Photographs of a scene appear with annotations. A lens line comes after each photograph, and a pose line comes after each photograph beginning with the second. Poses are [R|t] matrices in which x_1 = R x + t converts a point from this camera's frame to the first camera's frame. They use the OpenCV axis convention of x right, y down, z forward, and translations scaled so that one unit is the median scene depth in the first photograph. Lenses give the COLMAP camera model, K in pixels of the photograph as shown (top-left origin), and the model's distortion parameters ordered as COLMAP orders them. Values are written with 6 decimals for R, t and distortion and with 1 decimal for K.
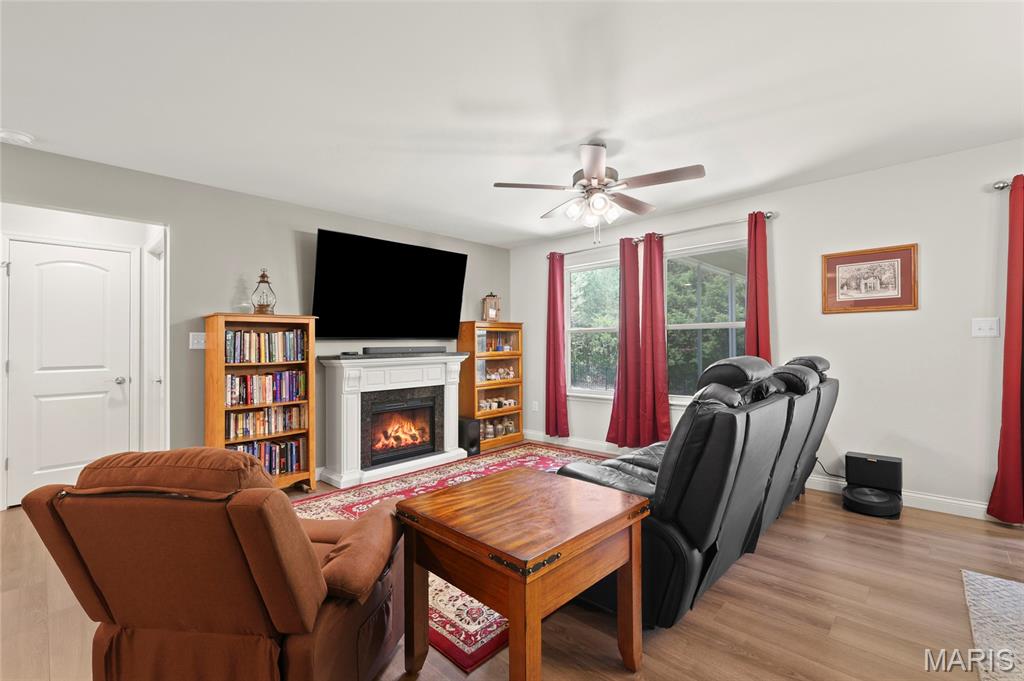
lens RADIAL K [[443.5, 0, 510.8], [0, 443.5, 342.3], [0, 0, 1]] dist [0.003428, -0.001778]
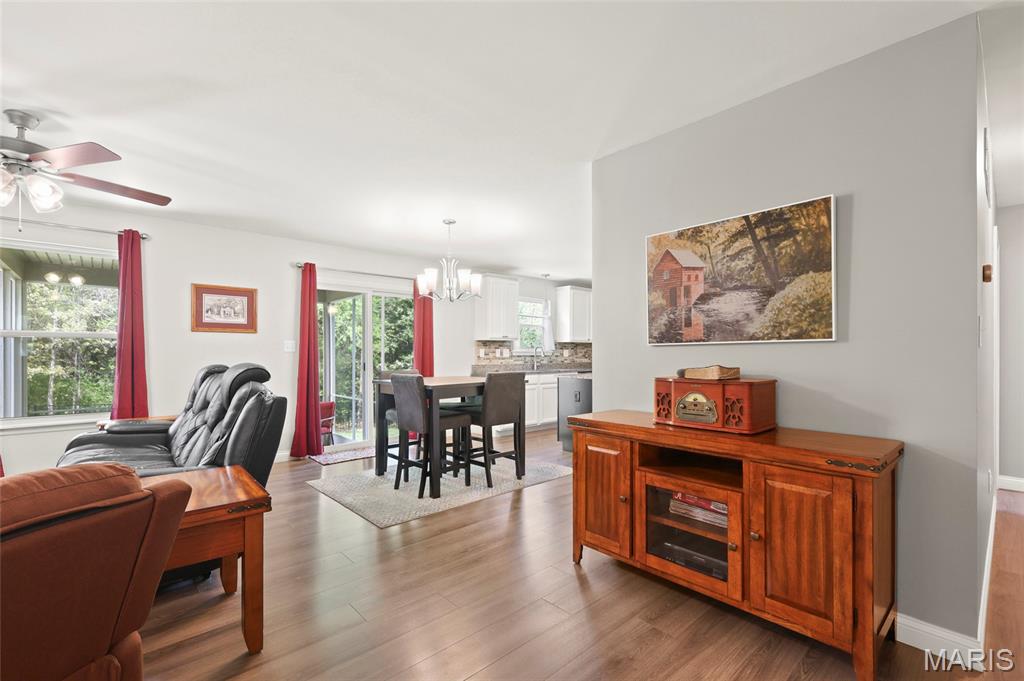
lens RADIAL K [[443.5, 0, 515.2], [0, 443.5, 355.8], [0, 0, 1]] dist [0.003428, -0.001778]
pose [[0.089595, 0.008856, 0.995939, -0.446453], [-0.003943, 0.999956, -0.008537, 0.011253], [-0.995970, -0.003162, 0.089626, -0.003980]]
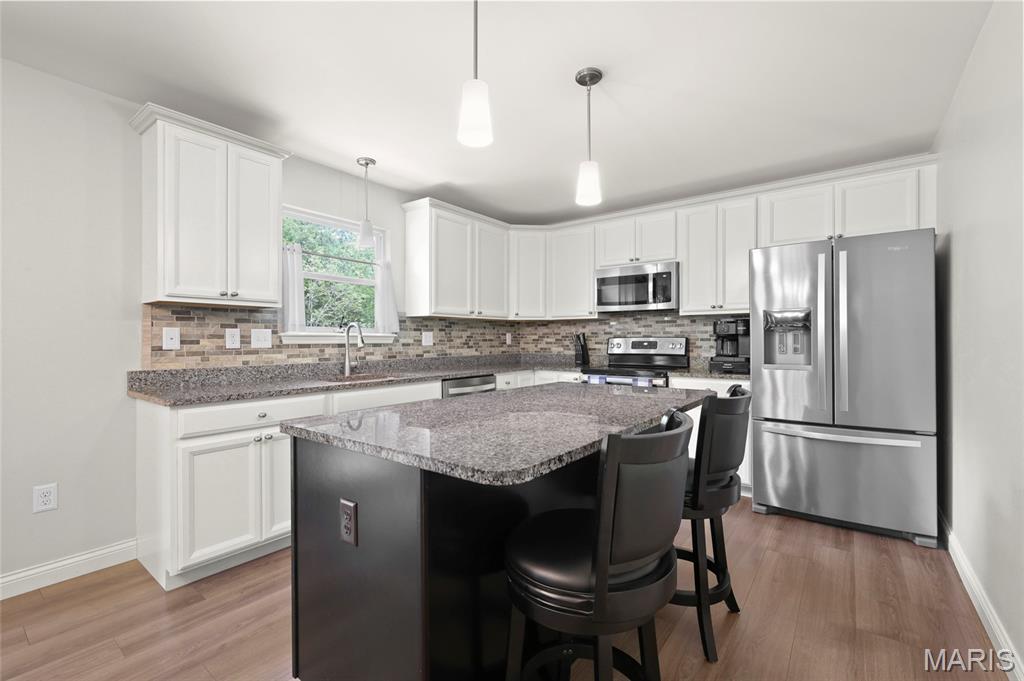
lens RADIAL K [[443.5, 0, 511.1], [0, 443.5, 339.7], [0, 0, 1]] dist [0.003428, -0.001778]
pose [[-0.100394, 0.013866, 0.994851, 0.675989], [0.002765, 0.999903, -0.013657, -0.003067], [-0.994944, 0.001380, -0.100423, -0.163143]]
